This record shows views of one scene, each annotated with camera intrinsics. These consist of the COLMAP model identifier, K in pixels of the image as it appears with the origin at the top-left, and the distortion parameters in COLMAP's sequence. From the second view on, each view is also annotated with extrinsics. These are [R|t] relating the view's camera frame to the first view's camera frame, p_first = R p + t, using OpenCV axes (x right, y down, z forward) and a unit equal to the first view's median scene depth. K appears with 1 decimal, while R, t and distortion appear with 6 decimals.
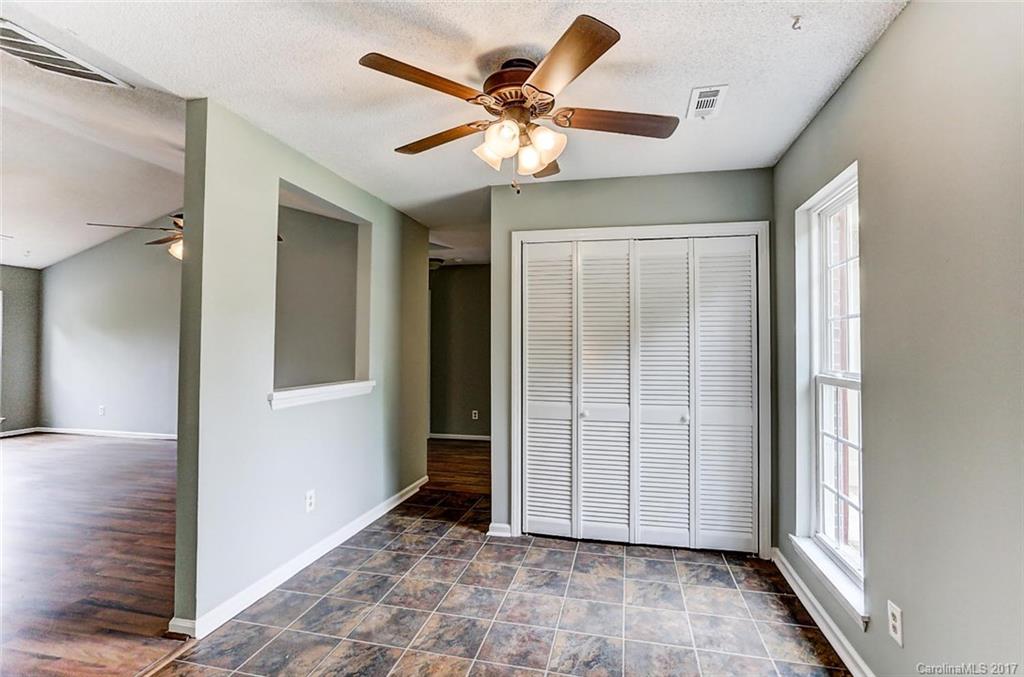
lens RADIAL K [[493.9, 0, 505.4], [0, 493.9, 338.9], [0, 0, 1]] dist [-0.002550, 0.000227]
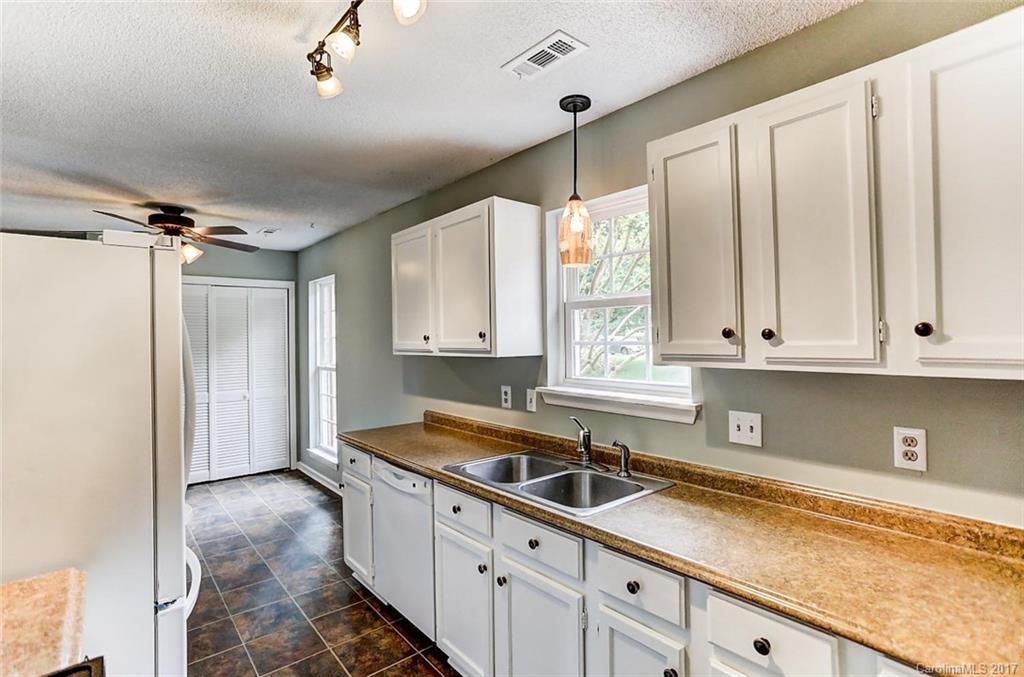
lens RADIAL K [[493.9, 0, 505.4], [0, 493.9, 338.9], [0, 0, 1]] dist [-0.002550, 0.000227]
pose [[0.602522, -0.014103, 0.797978, -0.486847], [-0.001467, 0.999823, 0.018777, -0.071295], [-0.798101, -0.012484, 0.602394, -0.771786]]
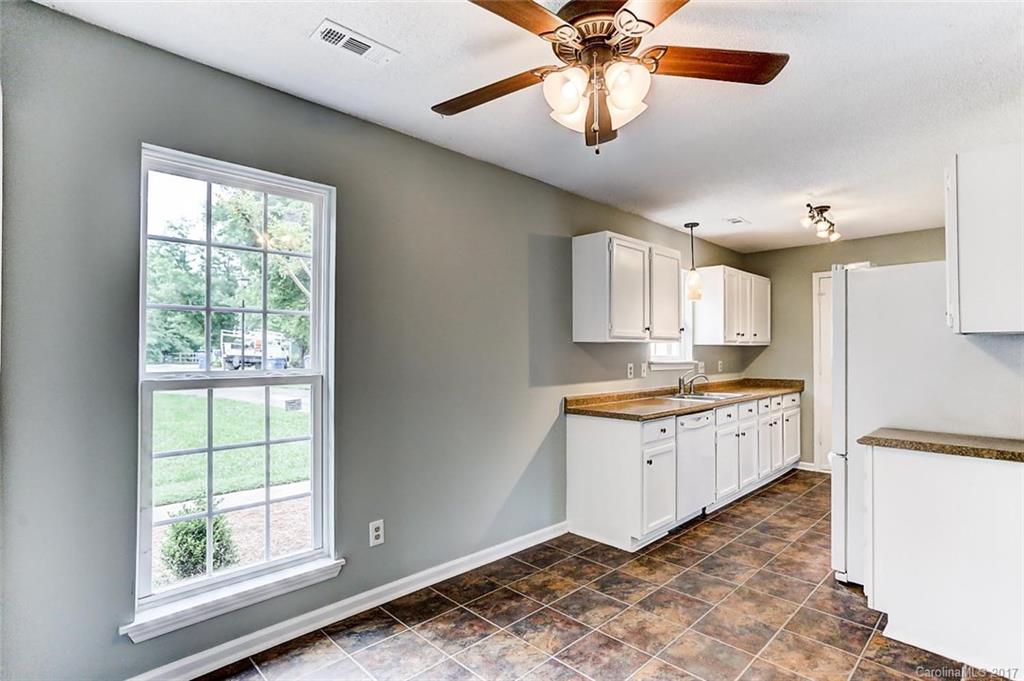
lens RADIAL K [[511.6, 0, 512.0], [0, 511.6, 340.5], [0, 0, 1]] dist [-0.000960, -0.000102]
pose [[-0.846714, 0.000223, 0.532048, -0.223401], [-0.016543, 0.999505, -0.026746, 0.017422], [-0.531791, -0.031448, -0.846292, 1.300968]]
